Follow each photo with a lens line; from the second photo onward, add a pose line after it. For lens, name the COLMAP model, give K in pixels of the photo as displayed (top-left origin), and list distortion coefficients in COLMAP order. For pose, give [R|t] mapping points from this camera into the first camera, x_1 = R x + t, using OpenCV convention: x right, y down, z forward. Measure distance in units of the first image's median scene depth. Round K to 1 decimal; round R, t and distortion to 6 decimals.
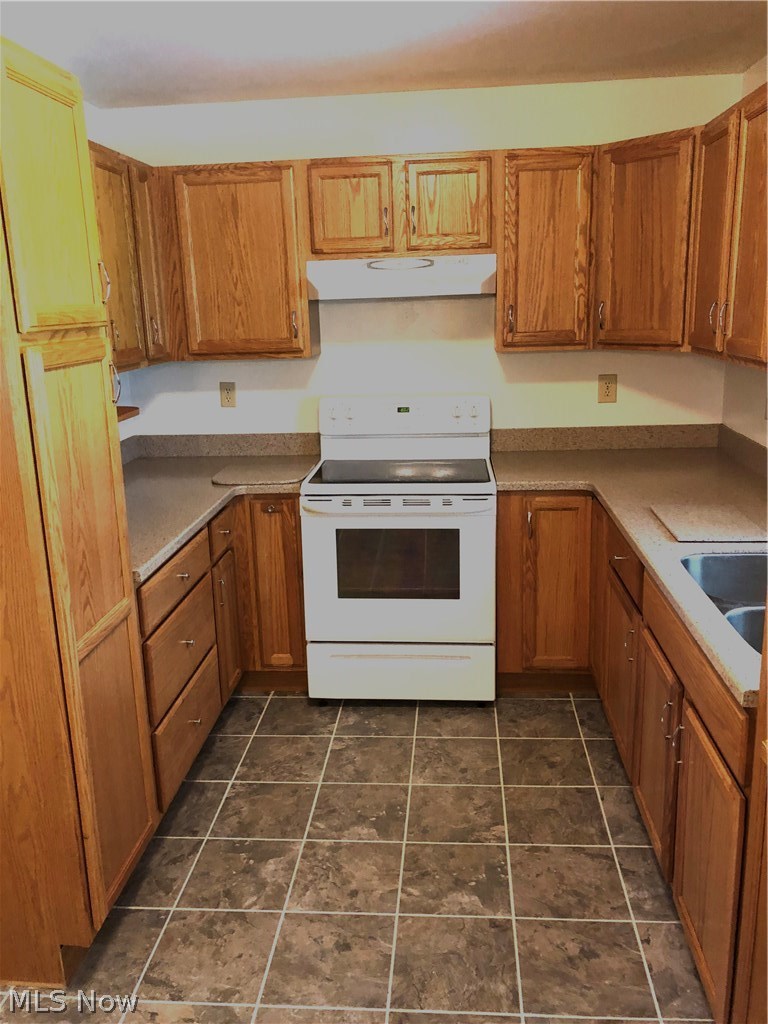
lens RADIAL K [[835.0, 0, 384.0], [0, 835.0, 512.0], [0, 0, 1]] dist [0.006208, -0.011615]
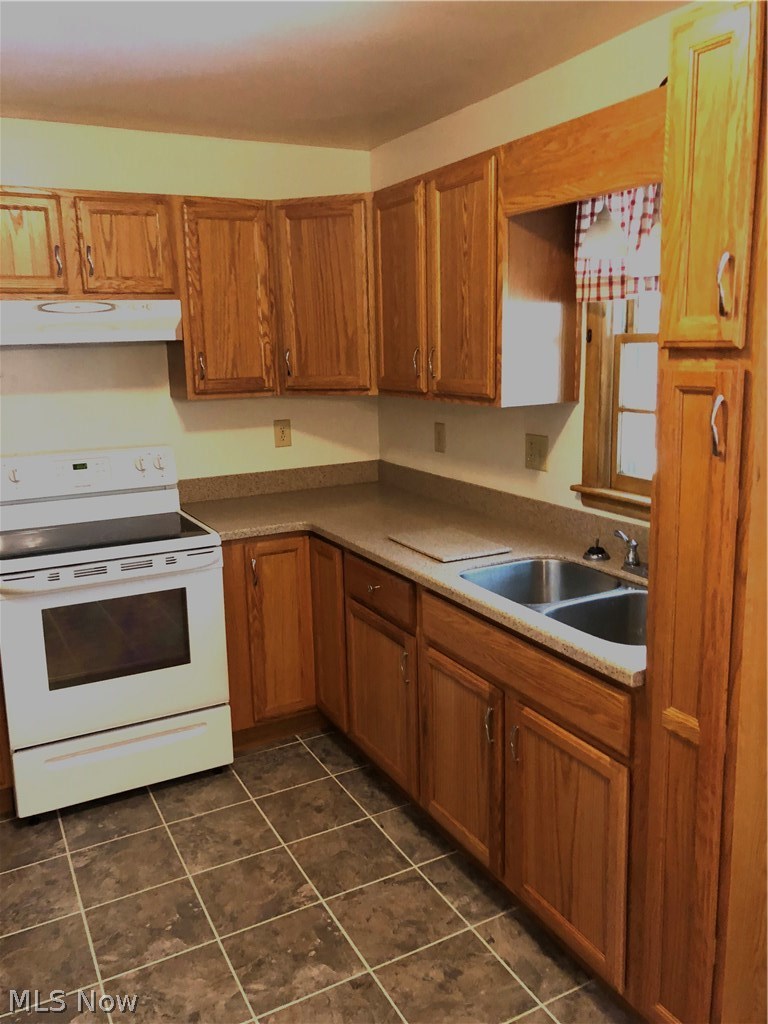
lens RADIAL K [[829.0, 0, 384.5], [0, 829.0, 507.2], [0, 0, 1]] dist [0.010755, -0.003617]
pose [[0.842270, -0.097830, 0.530104, -0.206375], [0.134144, 0.990497, -0.030343, -0.010541], [-0.522098, 0.096668, 0.847390, 0.086606]]
